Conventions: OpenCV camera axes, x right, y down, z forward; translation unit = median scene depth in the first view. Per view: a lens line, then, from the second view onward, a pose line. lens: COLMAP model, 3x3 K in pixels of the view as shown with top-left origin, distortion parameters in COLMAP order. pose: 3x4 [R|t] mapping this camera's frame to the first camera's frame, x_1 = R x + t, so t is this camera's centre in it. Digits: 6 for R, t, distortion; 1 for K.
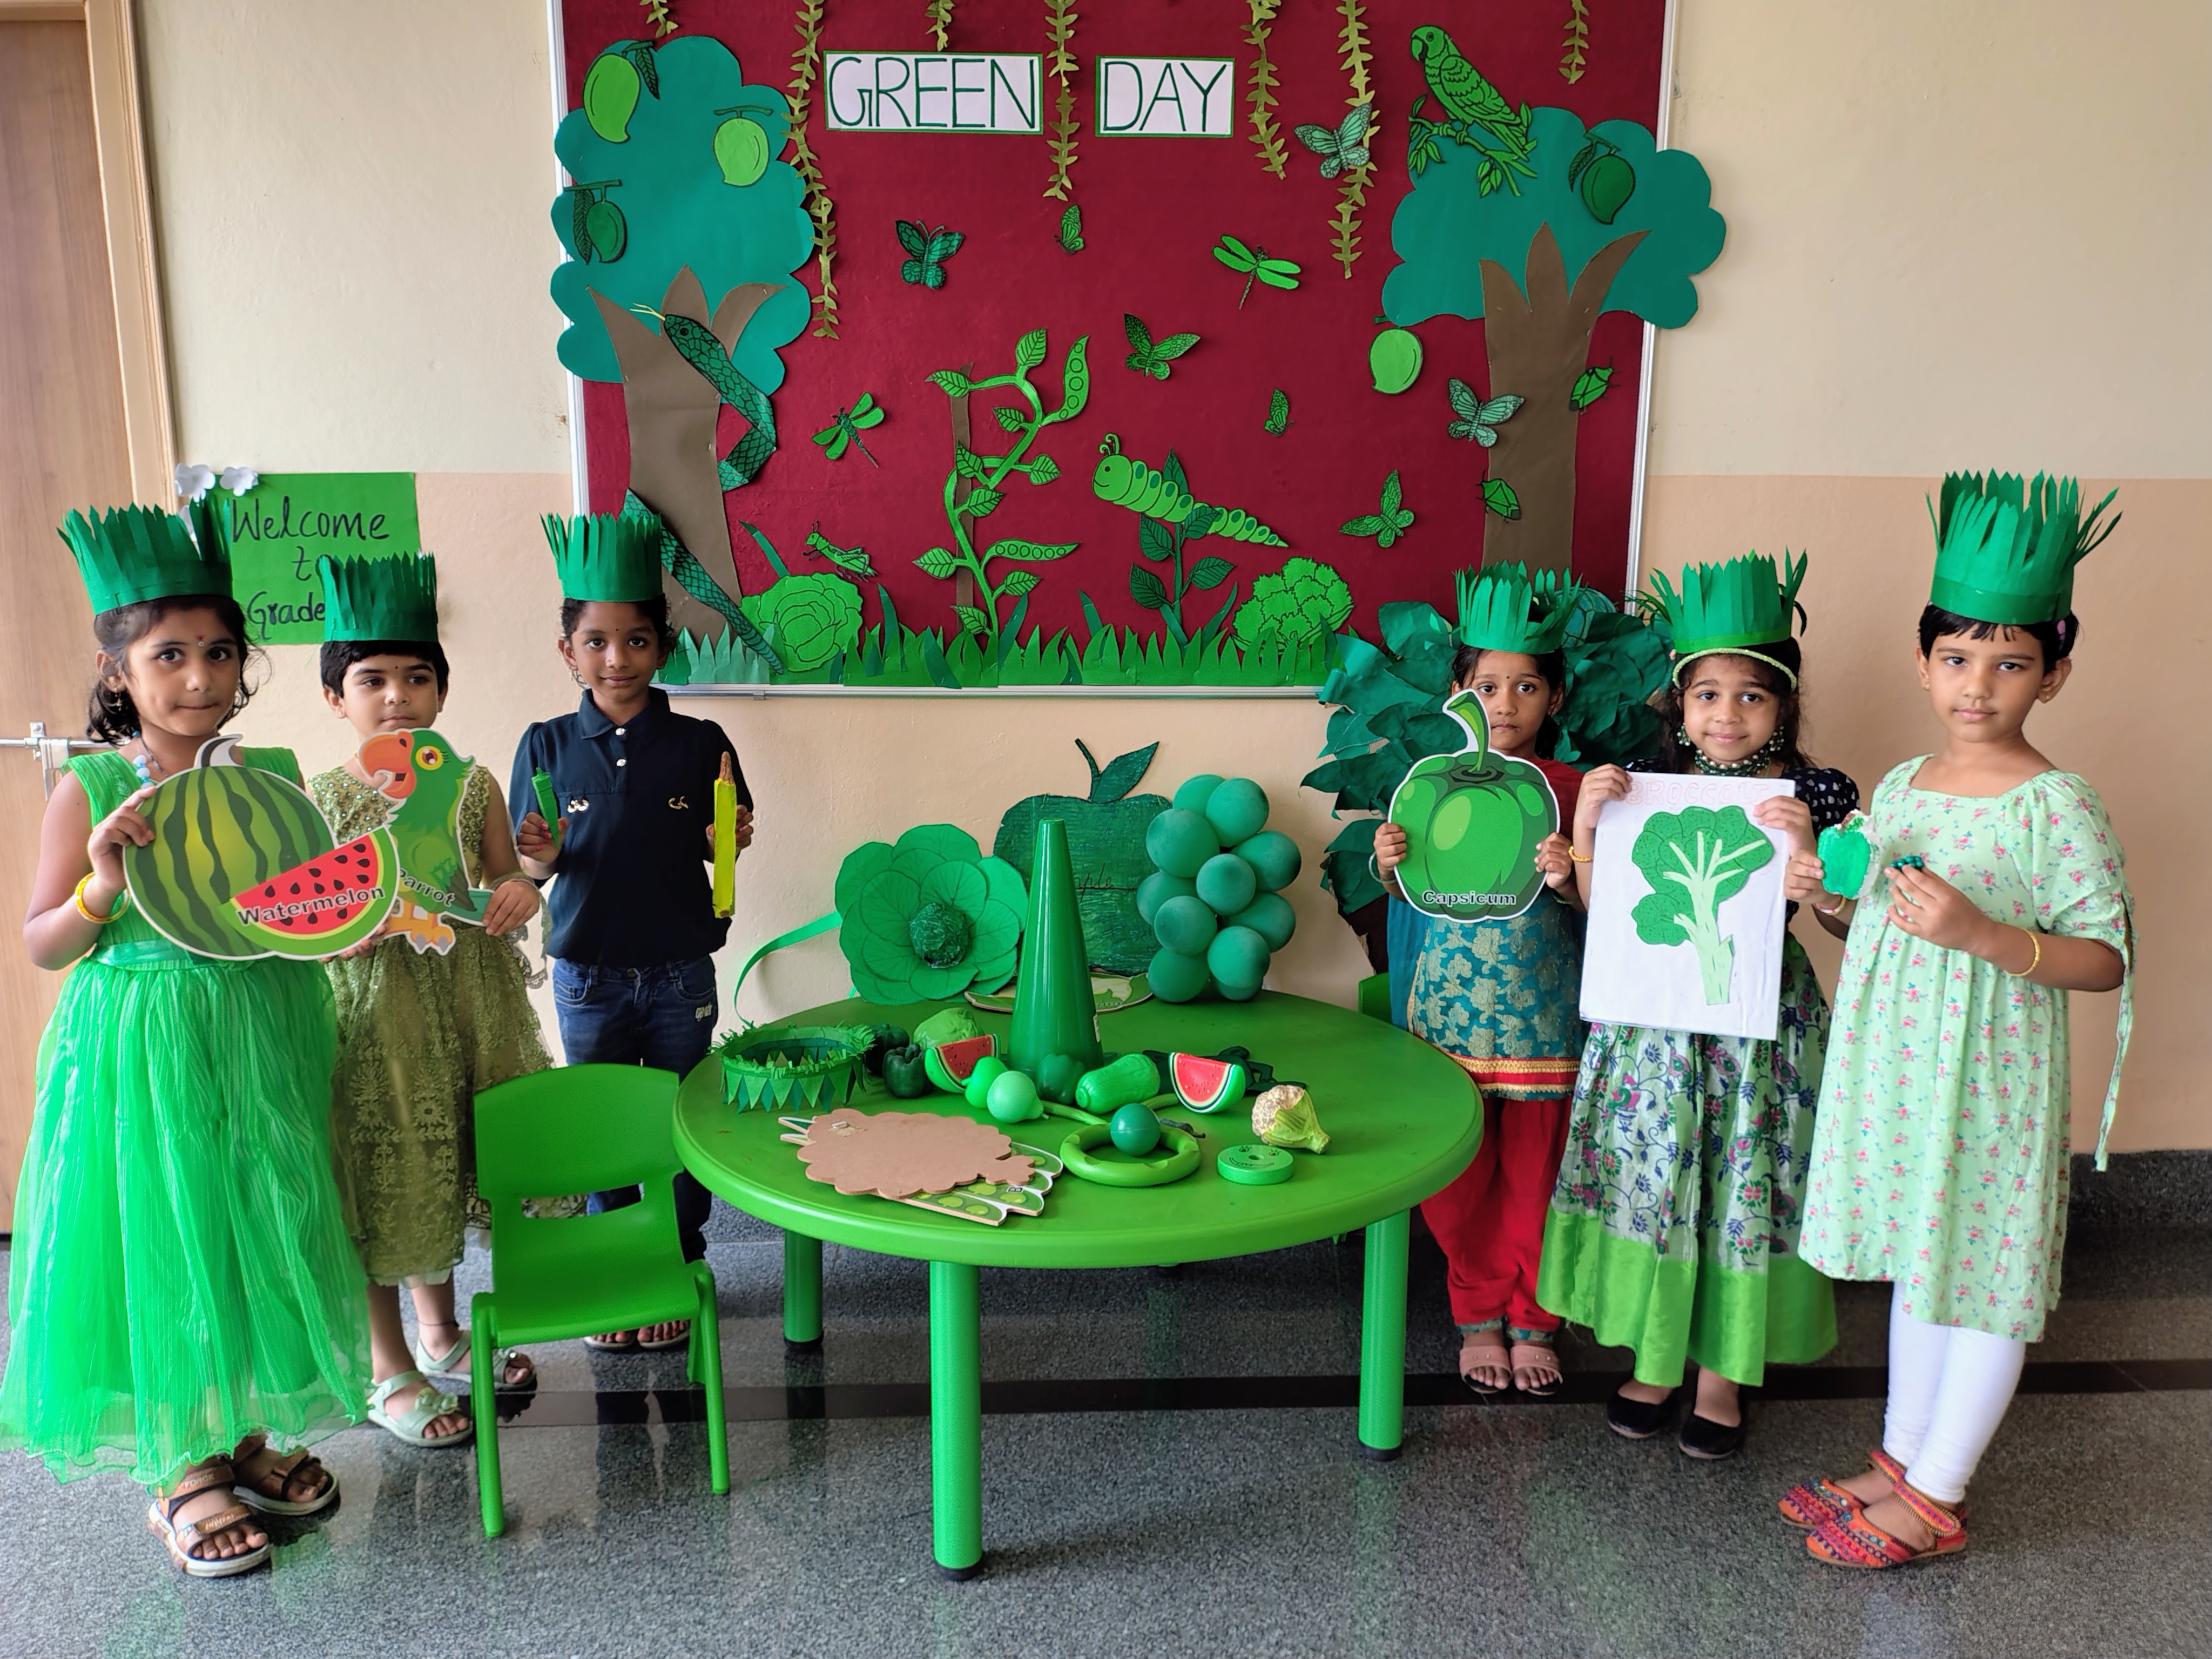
lens RADIAL K [[1810.2, 0, 1108.4], [0, 1810.2, 832.4], [0, 0, 1]] dist [0.147655, -0.328277]
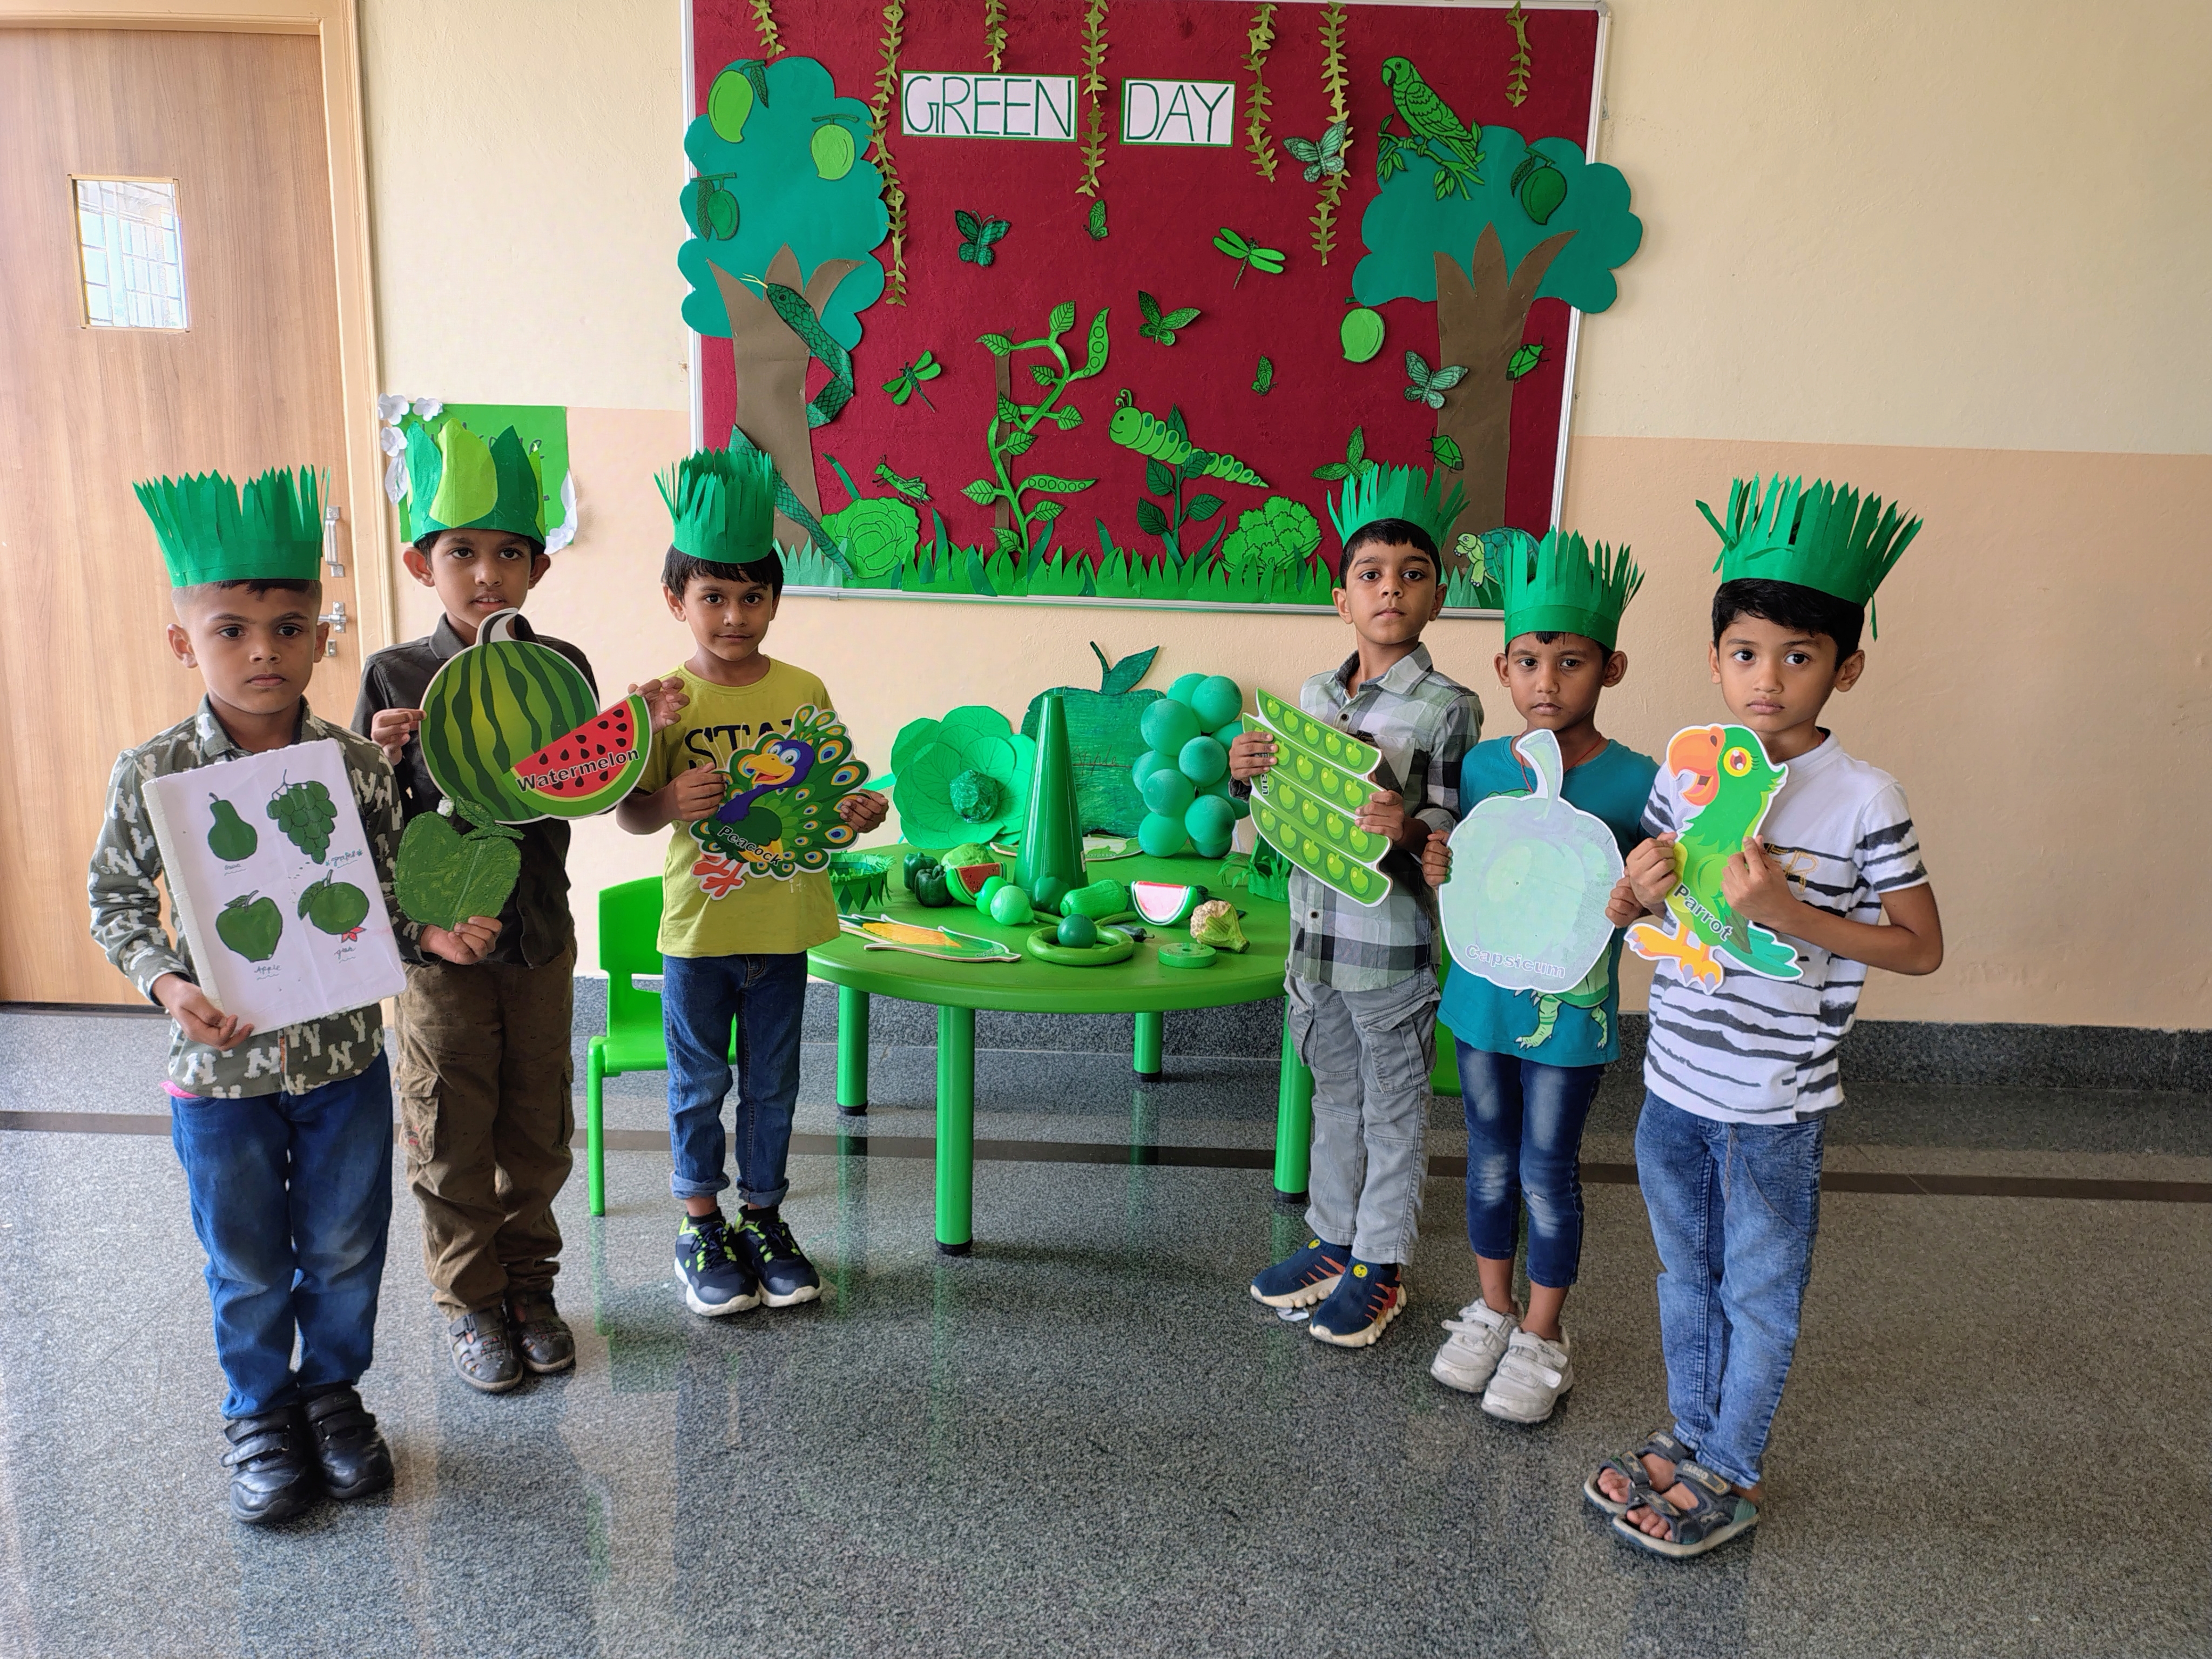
lens RADIAL K [[1794.2, 0, 1102.5], [0, 1794.2, 841.2], [0, 0, 1]] dist [0.143139, -0.318327]
pose [[0.997693, 0.039680, -0.055091, 0.066378], [-0.037836, 0.998701, 0.034123, 0.043582], [0.056373, -0.031960, 0.997898, -0.223936]]
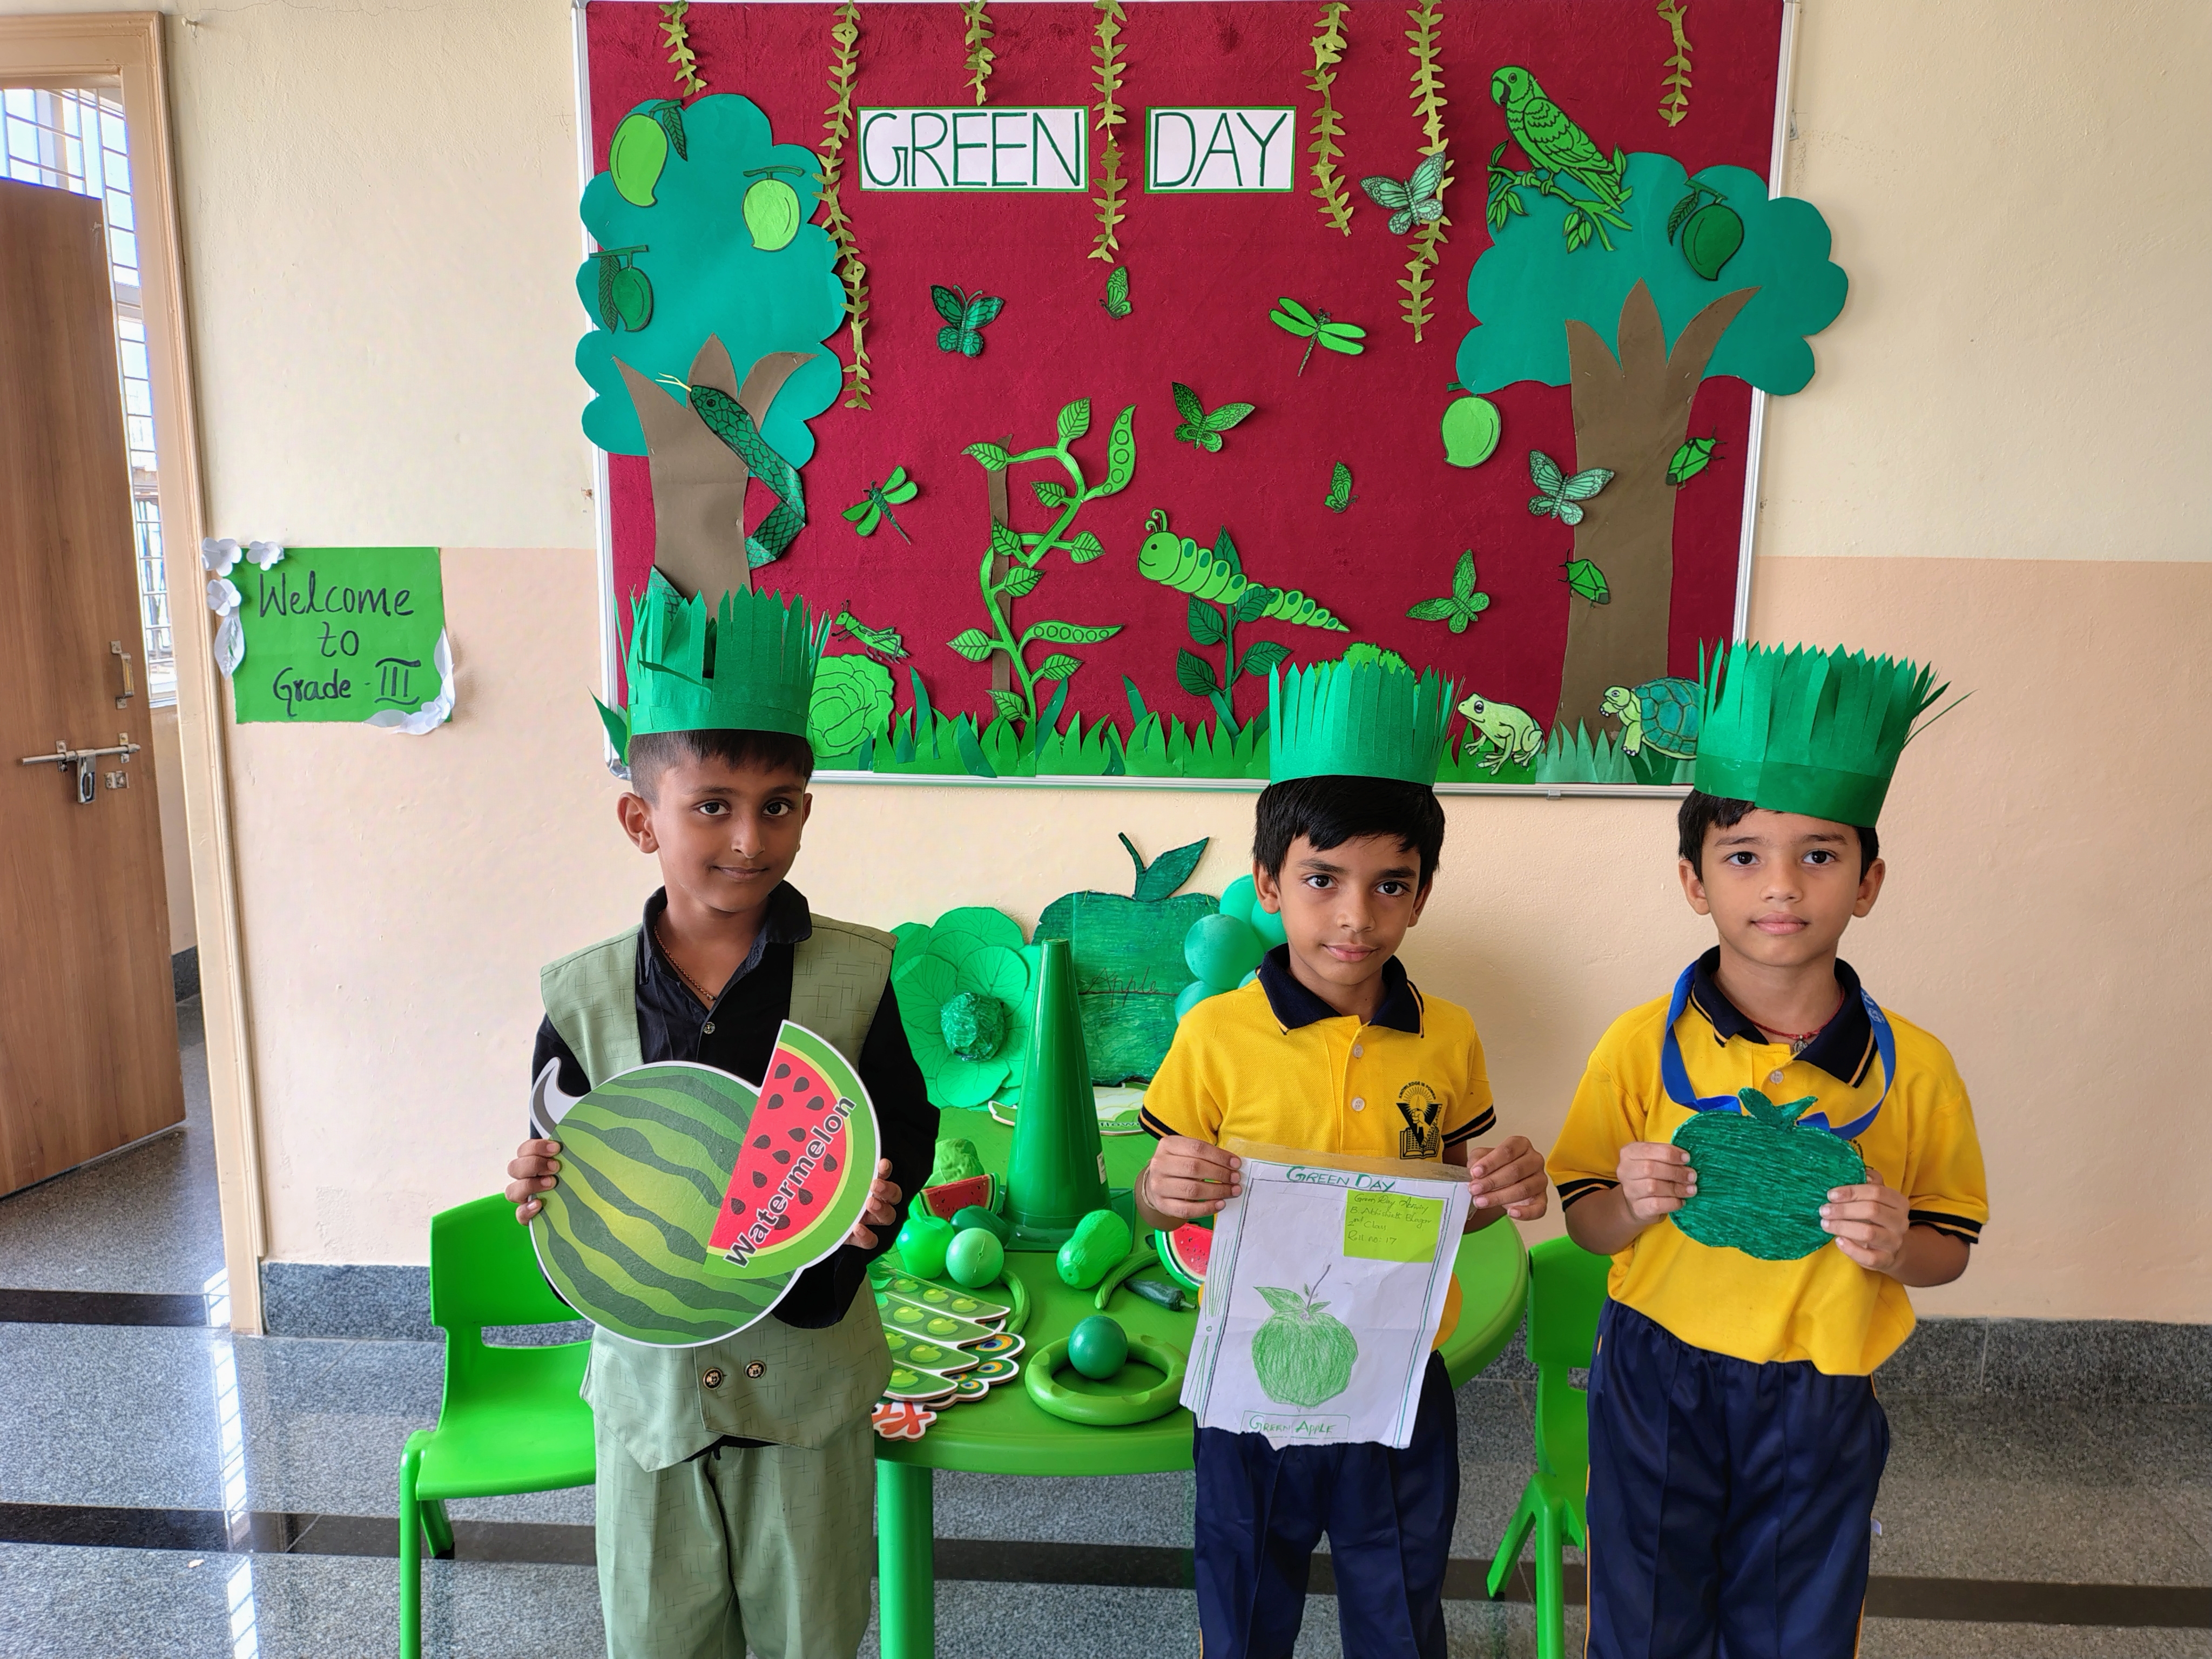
lens RADIAL K [[1810.2, 0, 1108.4], [0, 1810.2, 832.4], [0, 0, 1]] dist [0.147655, -0.328277]
pose [[0.994211, 0.022800, -0.104998, 0.079355], [-0.023795, 0.999683, -0.008231, -0.046594], [0.104777, 0.010682, 0.994438, 0.076399]]
